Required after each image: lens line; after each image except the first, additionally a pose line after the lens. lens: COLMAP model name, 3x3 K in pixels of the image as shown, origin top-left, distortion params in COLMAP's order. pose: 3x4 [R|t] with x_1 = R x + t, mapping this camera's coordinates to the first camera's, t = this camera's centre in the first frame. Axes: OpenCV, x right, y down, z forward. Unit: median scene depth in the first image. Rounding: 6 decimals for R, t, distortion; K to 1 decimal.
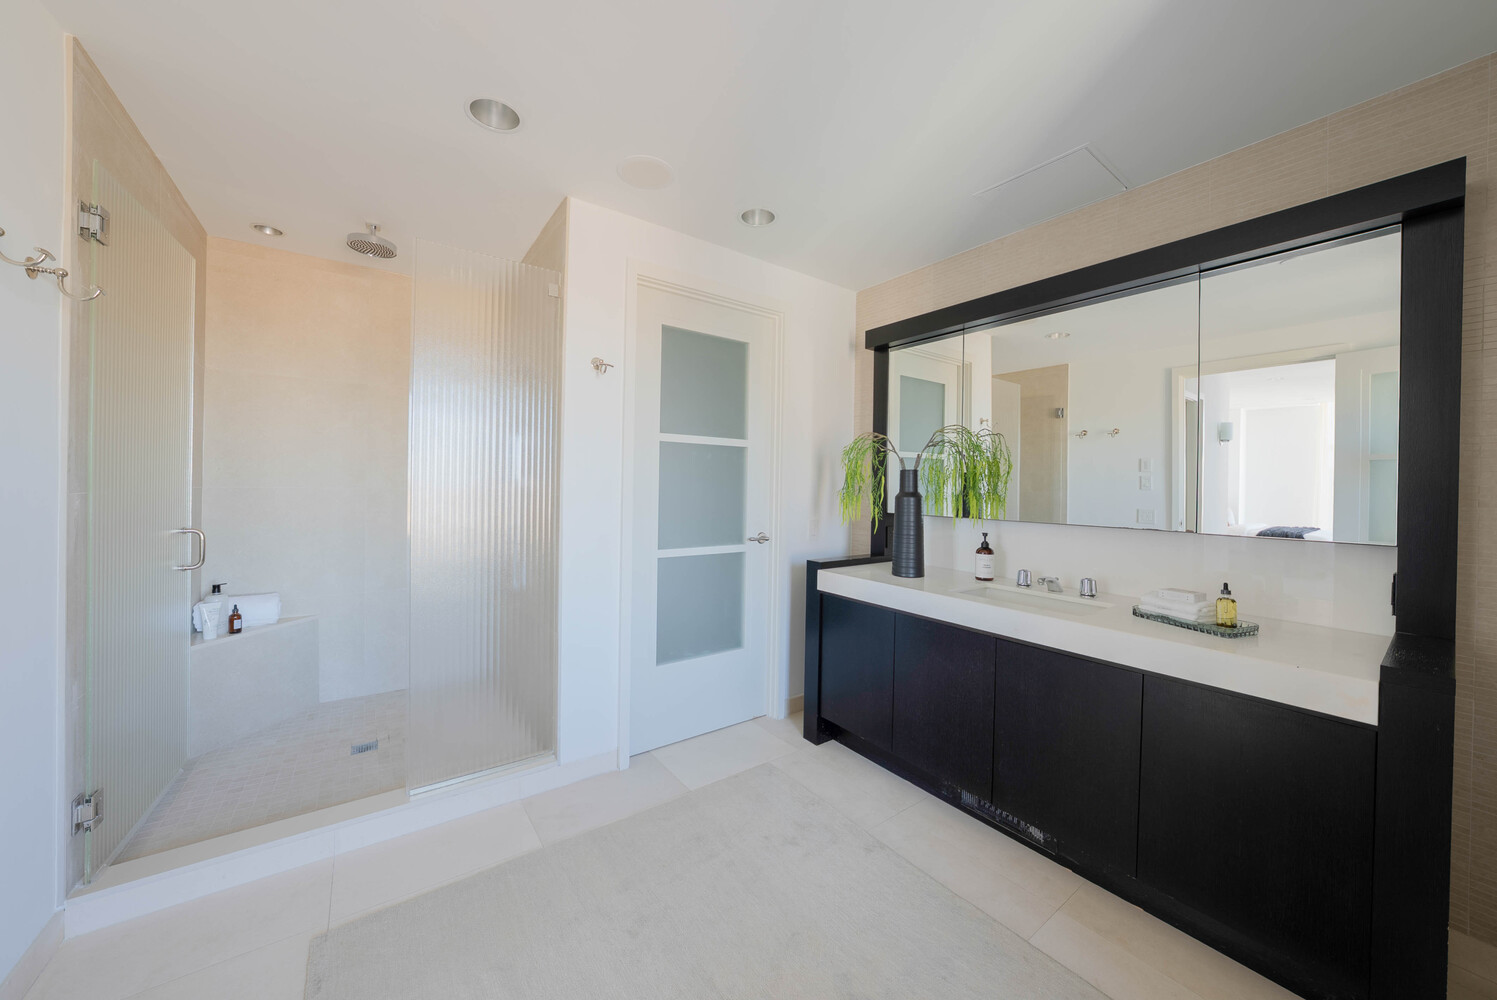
lens RADIAL K [[523.4, 0, 746.7], [0, 523.4, 493.0], [0, 0, 1]] dist [-0.001700, -0.000095]
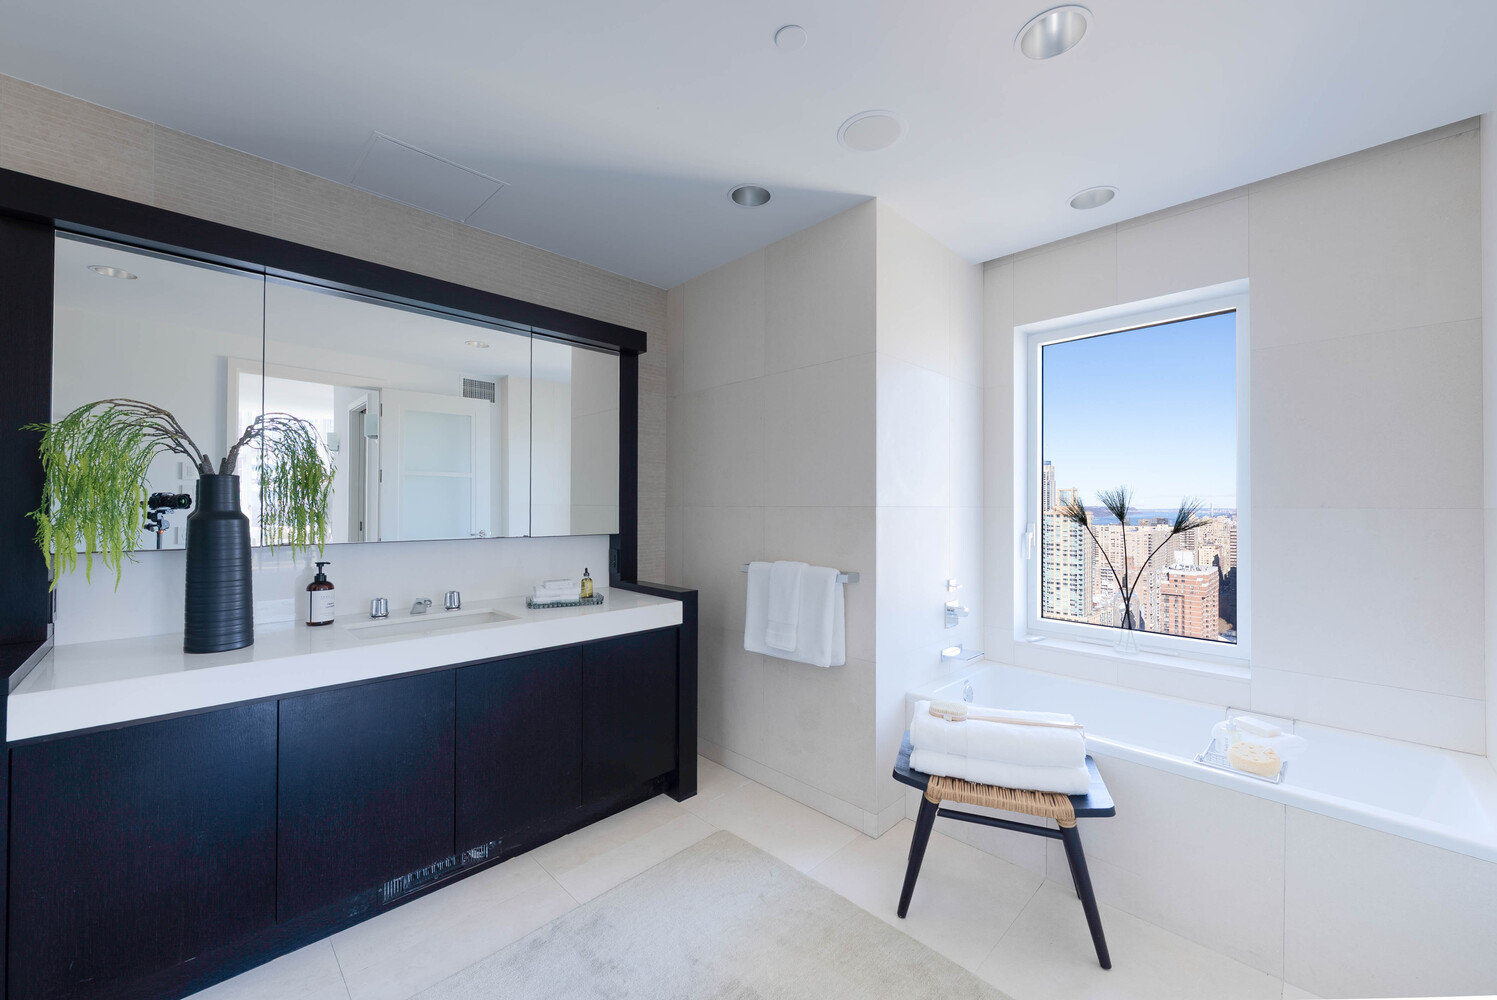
lens RADIAL K [[592.1, 0, 745.3], [0, 592.1, 500.8], [0, 0, 1]] dist [0.001983, 0.000071]
pose [[-0.136284, -0.013109, 0.990583, -0.518262], [0.007308, 0.999872, 0.014237, -0.022208], [-0.990643, 0.009179, -0.136171, 0.548002]]
